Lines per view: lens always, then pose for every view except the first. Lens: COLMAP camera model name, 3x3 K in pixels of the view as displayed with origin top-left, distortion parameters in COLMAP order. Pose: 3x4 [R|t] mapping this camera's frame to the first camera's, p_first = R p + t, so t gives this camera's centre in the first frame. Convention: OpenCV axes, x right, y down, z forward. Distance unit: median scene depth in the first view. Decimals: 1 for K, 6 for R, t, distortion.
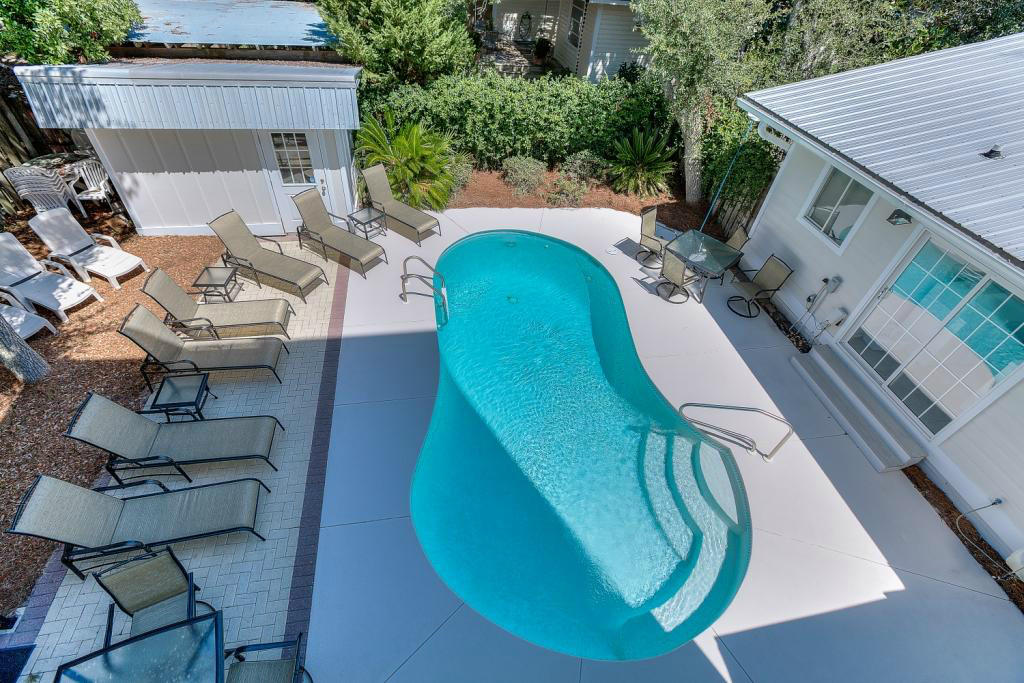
lens RADIAL K [[478.7, 0, 514.5], [0, 478.7, 335.1], [0, 0, 1]] dist [-0.047388, 0.018434]
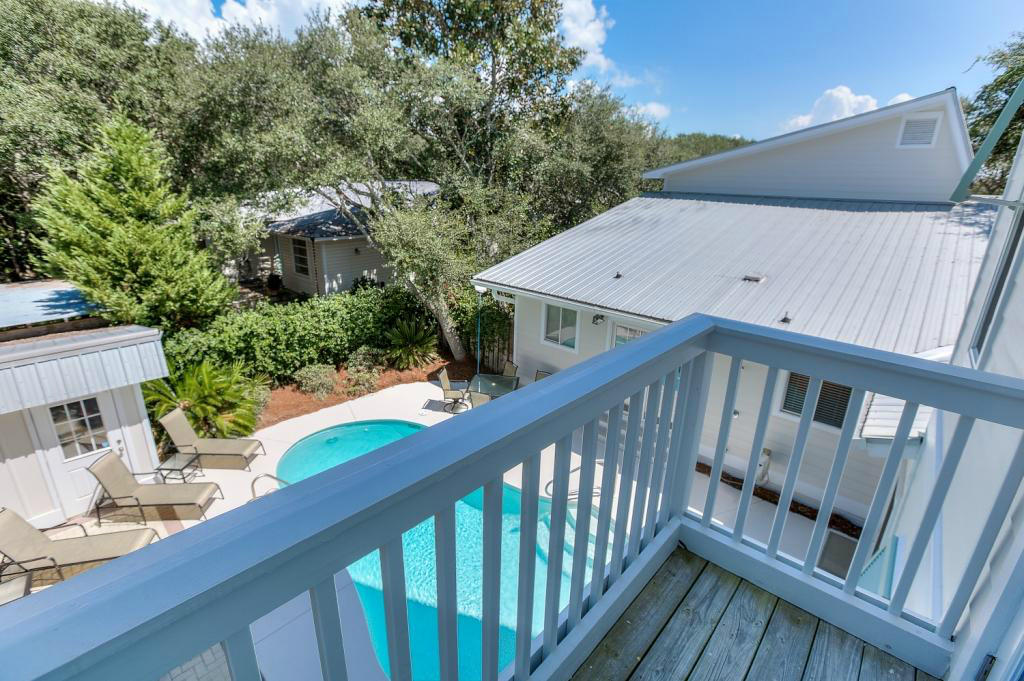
lens RADIAL K [[478.7, 0, 514.5], [0, 478.7, 334.1], [0, 0, 1]] dist [-0.047388, 0.018434]
pose [[0.799547, -0.244589, 0.548544, -0.208676], [0.439542, 0.860704, -0.256889, 0.055512], [-0.409302, 0.446503, 0.795680, -0.108643]]
